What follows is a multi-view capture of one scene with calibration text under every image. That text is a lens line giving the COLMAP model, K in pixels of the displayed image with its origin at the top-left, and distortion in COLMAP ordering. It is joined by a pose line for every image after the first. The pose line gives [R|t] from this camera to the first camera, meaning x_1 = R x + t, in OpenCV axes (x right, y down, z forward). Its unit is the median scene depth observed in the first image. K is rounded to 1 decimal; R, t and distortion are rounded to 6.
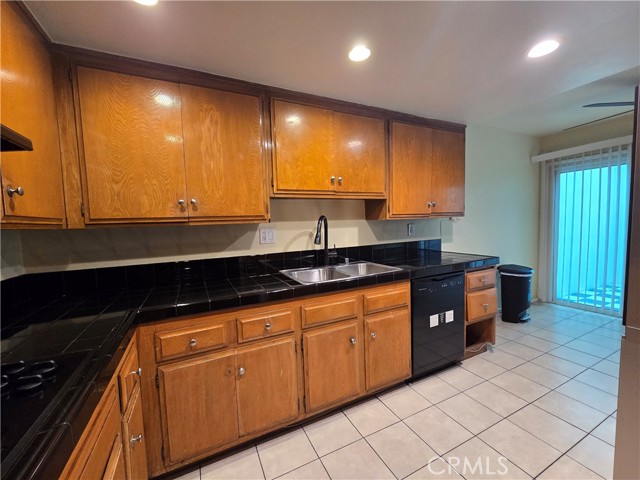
lens RADIAL K [[263.0, 0, 317.8], [0, 263.0, 239.3], [0, 0, 1]] dist [0.000472, -0.000143]
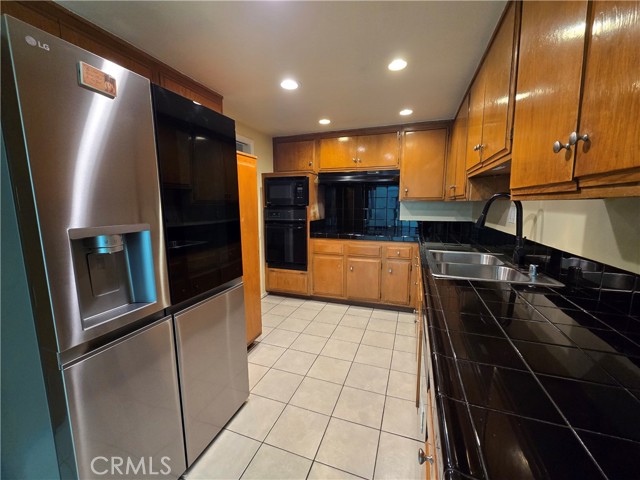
lens RADIAL K [[263.0, 0, 317.8], [0, 263.0, 239.3], [0, 0, 1]] dist [0.000472, -0.000143]
pose [[-0.719376, 0.130737, -0.682206, 0.926305], [-0.013754, 0.979255, 0.202166, -0.103614], [0.694484, 0.154816, -0.702654, 1.170590]]
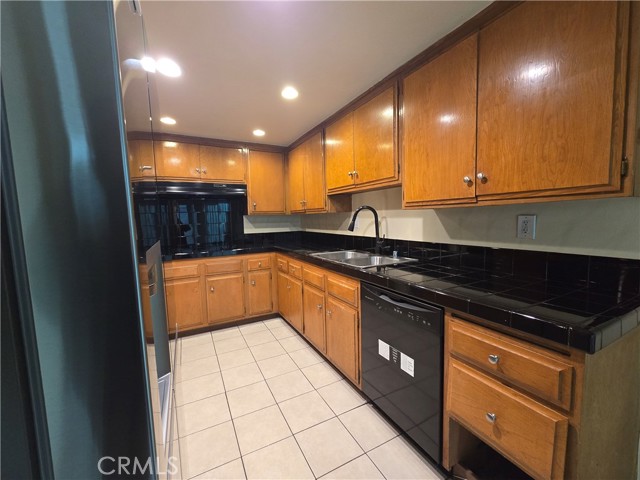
lens RADIAL K [[263.0, 0, 317.8], [0, 263.0, 239.3], [0, 0, 1]] dist [0.000472, -0.000143]
pose [[0.024983, 0.117107, -0.992805, 1.107317], [-0.039456, 0.992457, 0.116073, -0.071637], [0.998909, 0.036272, 0.029415, 0.768632]]
